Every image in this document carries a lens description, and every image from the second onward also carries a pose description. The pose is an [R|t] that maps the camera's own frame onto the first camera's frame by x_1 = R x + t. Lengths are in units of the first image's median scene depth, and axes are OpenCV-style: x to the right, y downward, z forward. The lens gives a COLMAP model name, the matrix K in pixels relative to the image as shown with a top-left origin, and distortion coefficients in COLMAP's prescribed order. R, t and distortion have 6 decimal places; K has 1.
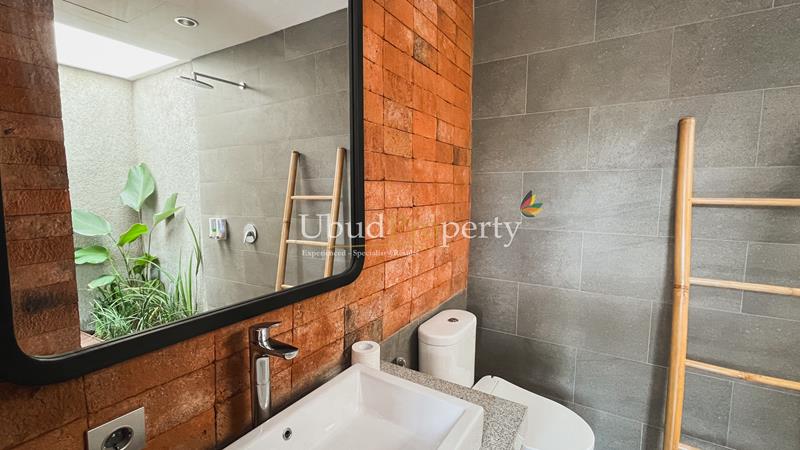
lens RADIAL K [[346.1, 0, 400.0], [0, 346.1, 225.0], [0, 0, 1]] dist [-0.001934, -0.000568]
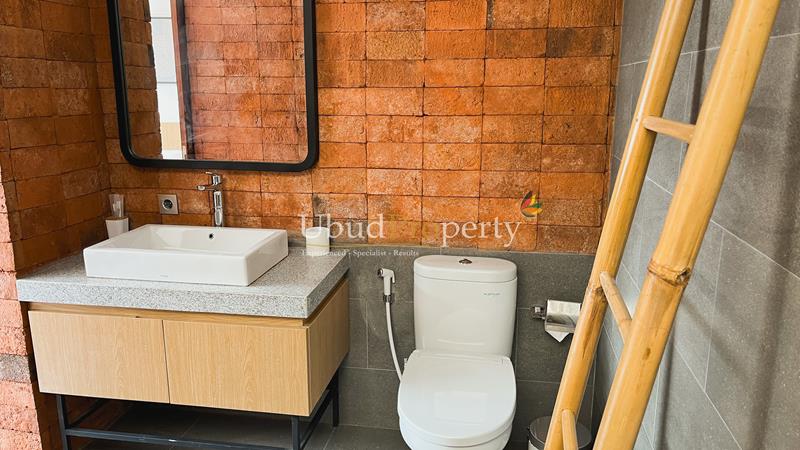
lens RADIAL K [[616.9, 0, 400.0], [0, 616.9, 225.0], [0, 0, 1]] dist [0.083418, 0.000165]
pose [[0.385116, 0.200217, -0.900888, 1.596177], [-0.087133, 0.979710, 0.180487, -0.063343], [0.918746, 0.008988, 0.394747, 0.339551]]
